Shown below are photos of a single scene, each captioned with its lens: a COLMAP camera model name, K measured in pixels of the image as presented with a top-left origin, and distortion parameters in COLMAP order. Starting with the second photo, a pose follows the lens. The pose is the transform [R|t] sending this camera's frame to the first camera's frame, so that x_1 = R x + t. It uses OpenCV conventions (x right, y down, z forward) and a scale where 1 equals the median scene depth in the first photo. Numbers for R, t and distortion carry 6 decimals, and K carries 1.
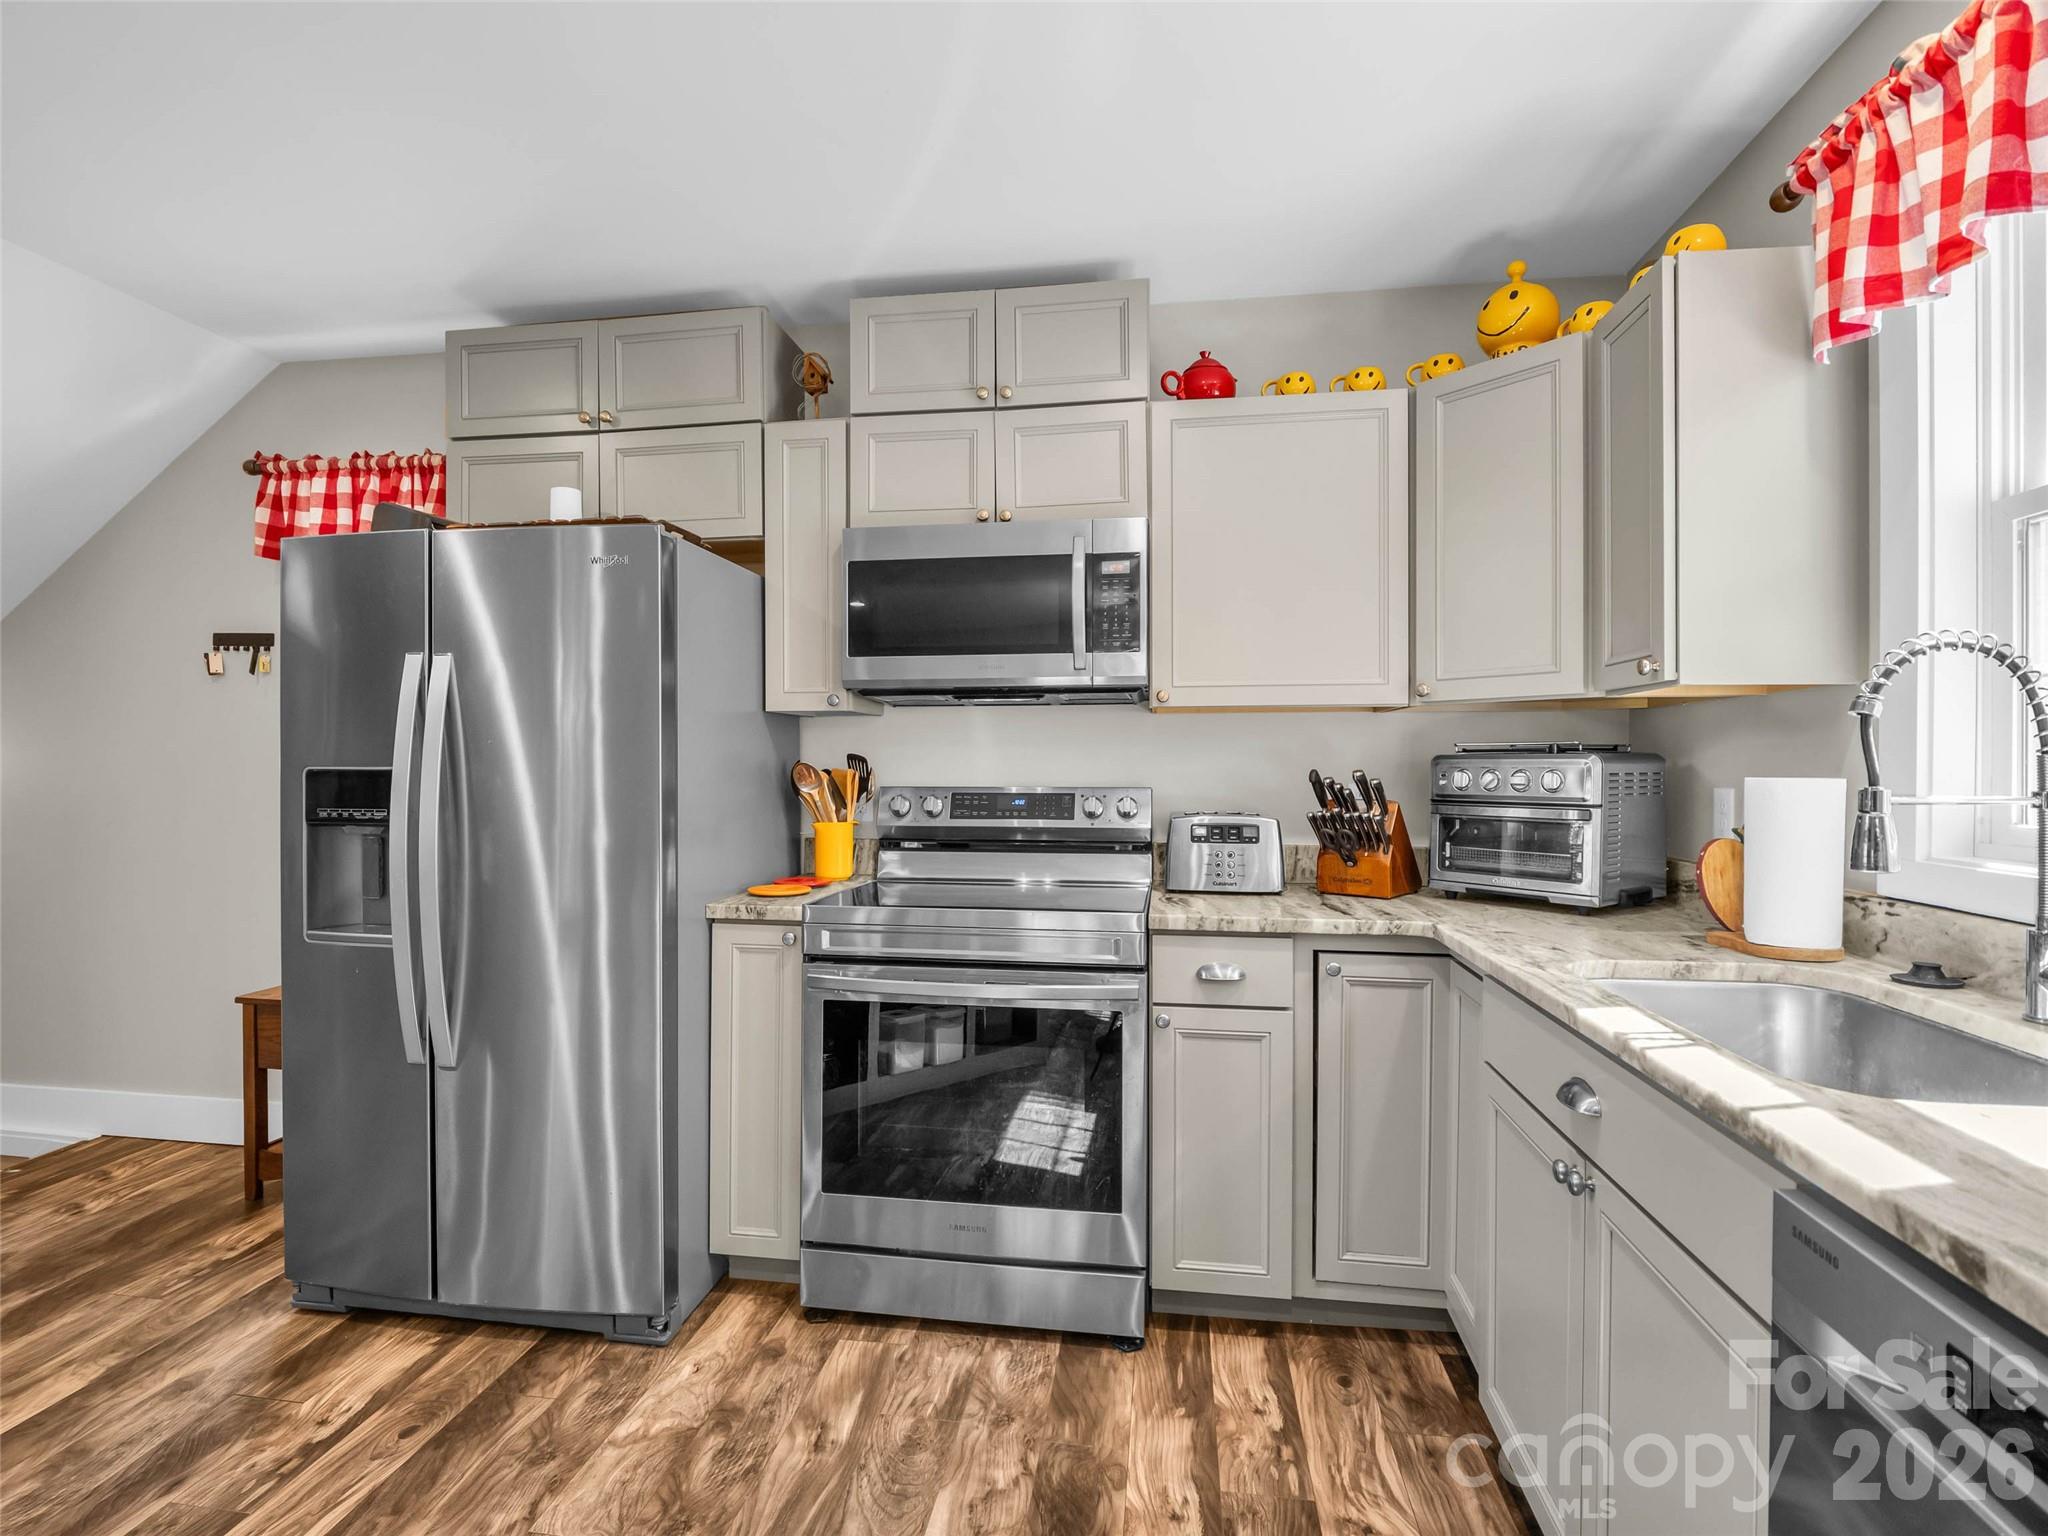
lens RADIAL K [[998.8, 0, 1012.7], [0, 998.8, 768.4], [0, 0, 1]] dist [-0.009178, -0.003505]
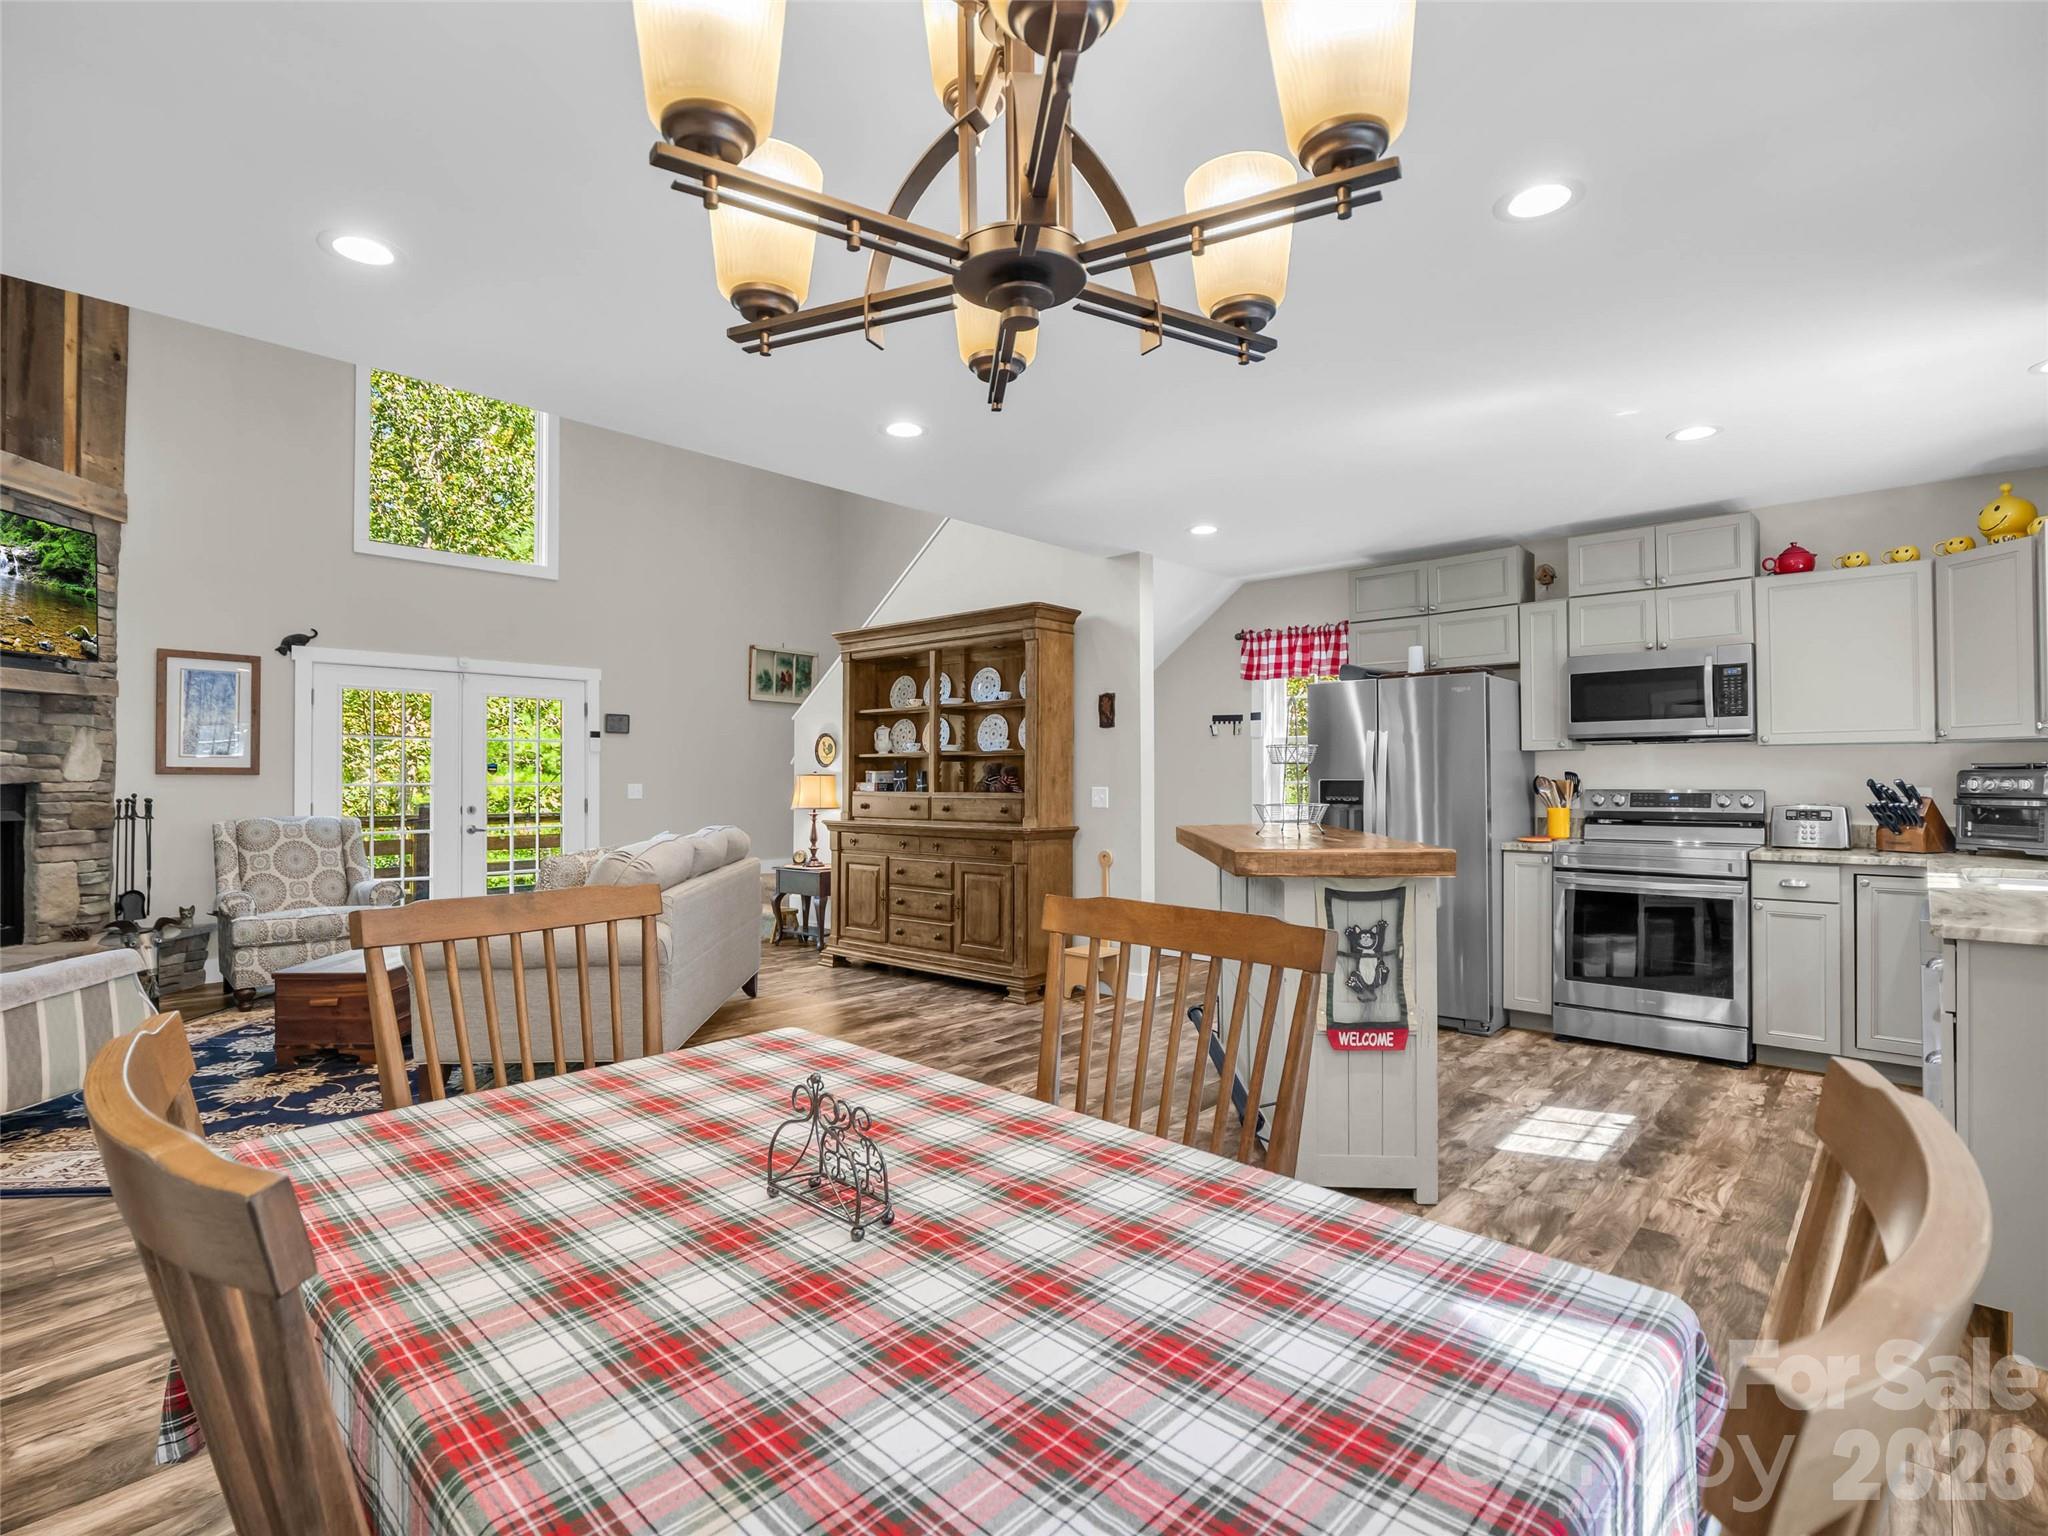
lens RADIAL K [[998.8, 0, 1013.5], [0, 998.8, 768.3], [0, 0, 1]] dist [-0.009178, -0.003505]
pose [[0.826950, -0.008414, -0.562213, 0.033392], [0.001294, 0.999914, -0.013062, 0.002512], [0.562274, 0.010074, 0.826890, -1.309853]]
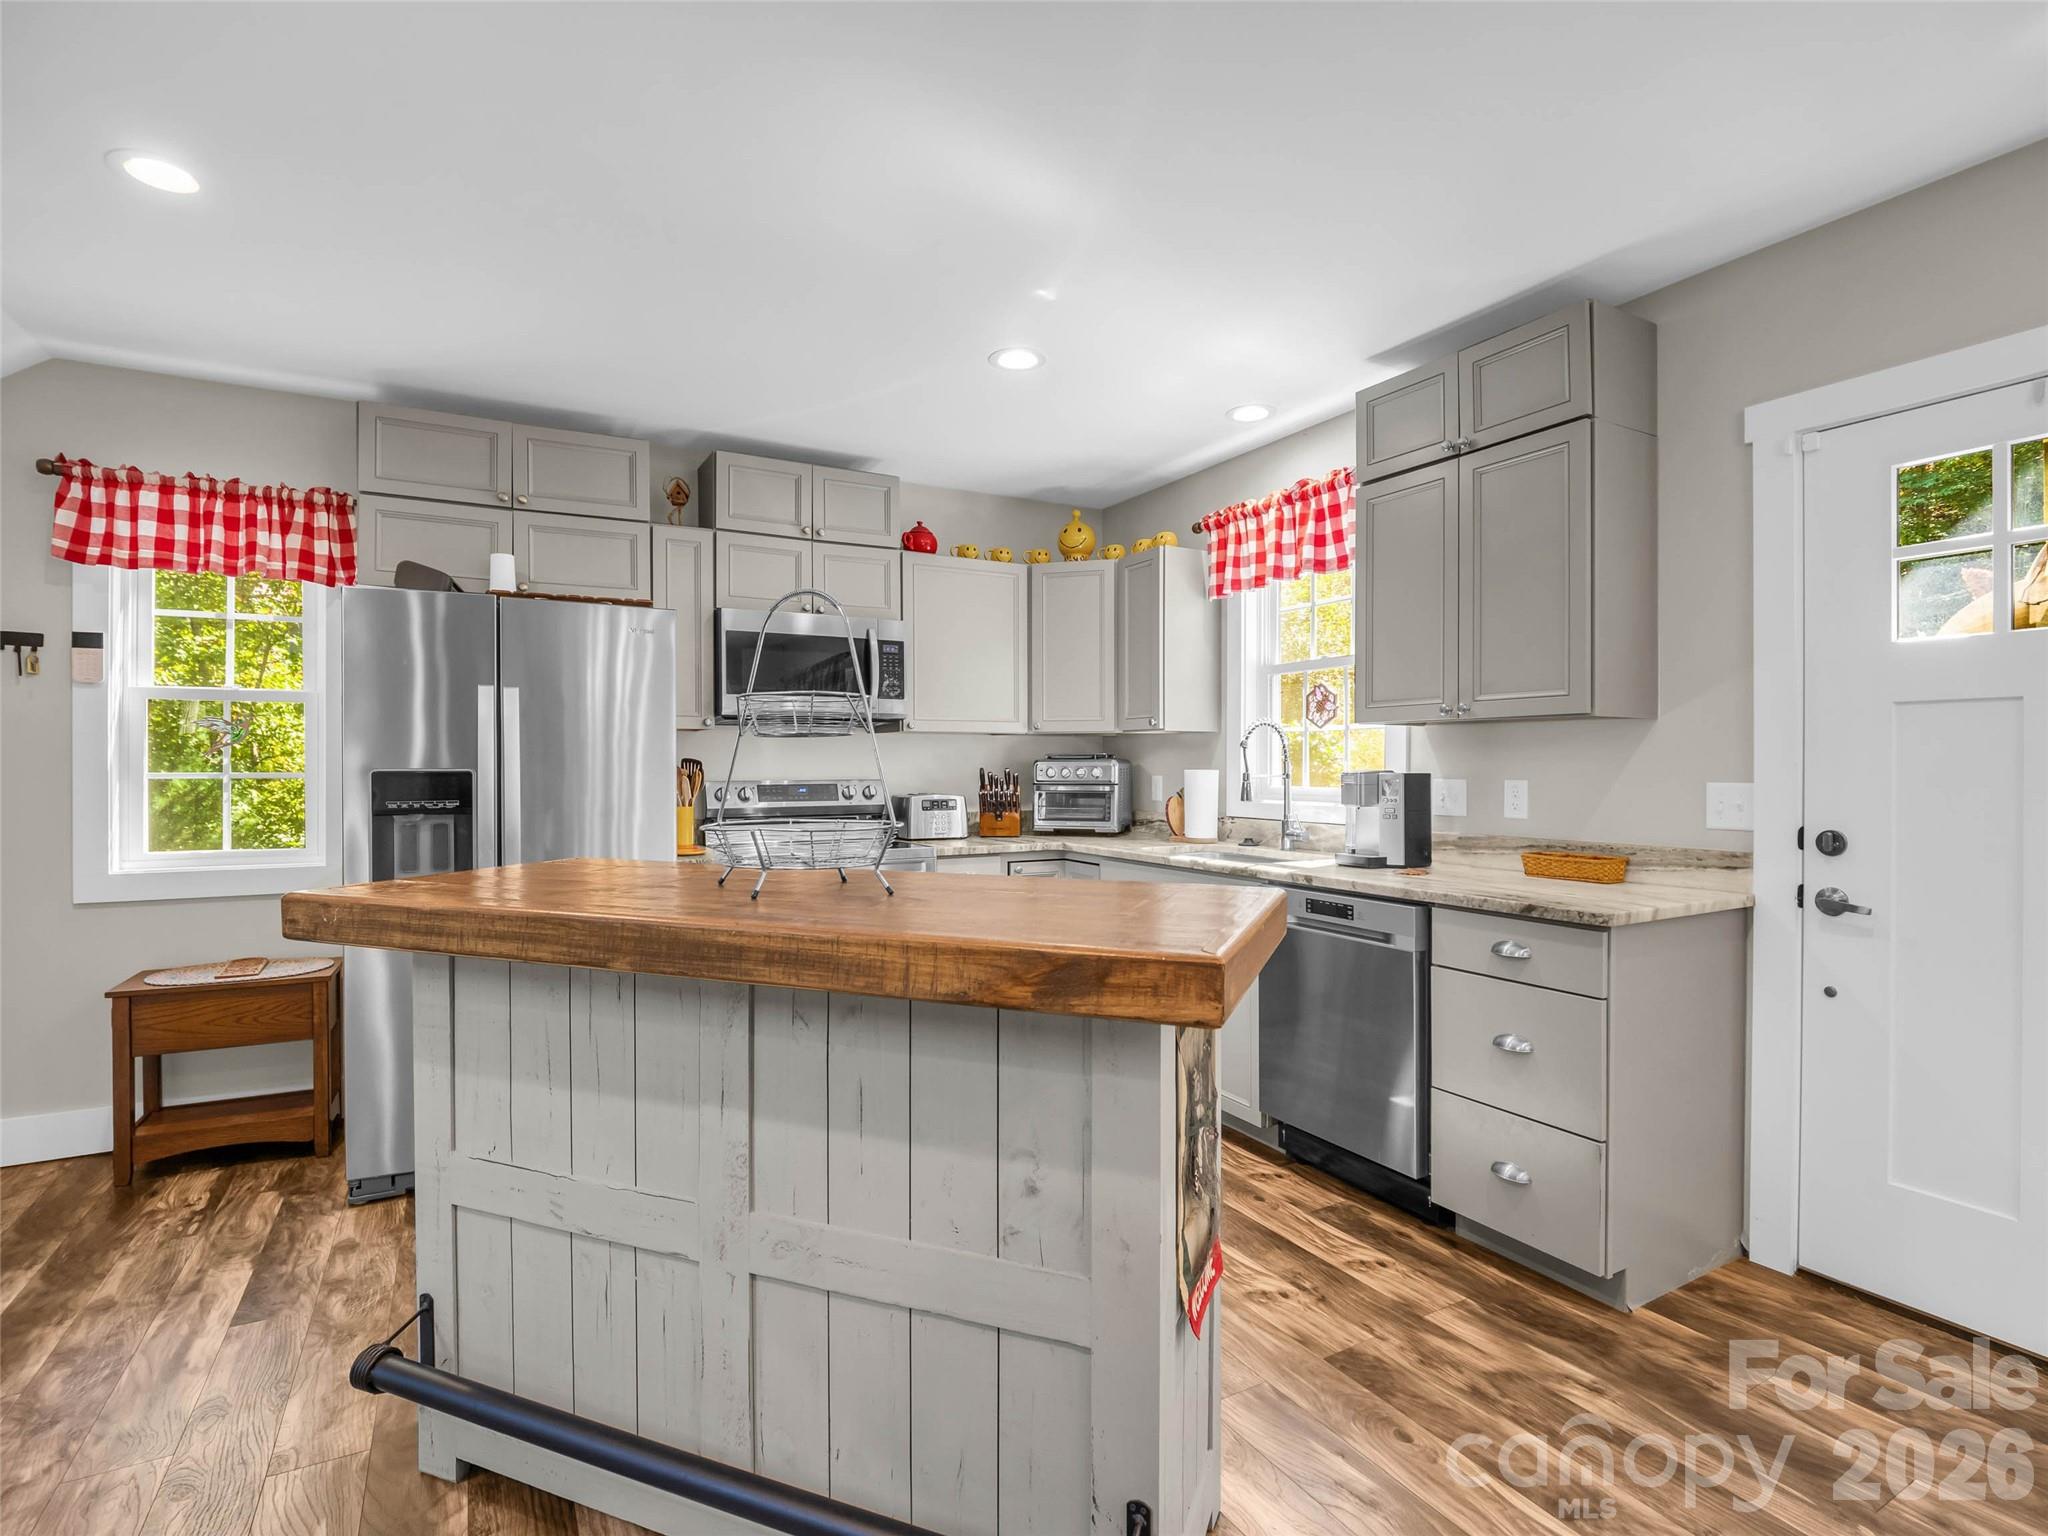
lens RADIAL K [[998.8, 0, 1012.2], [0, 998.8, 767.9], [0, 0, 1]] dist [-0.009178, -0.003505]
pose [[0.792958, -0.004083, 0.609263, -0.776013], [0.003428, 0.999992, 0.002240, -0.002191], [-0.609267, 0.000313, 0.792965, -0.478781]]
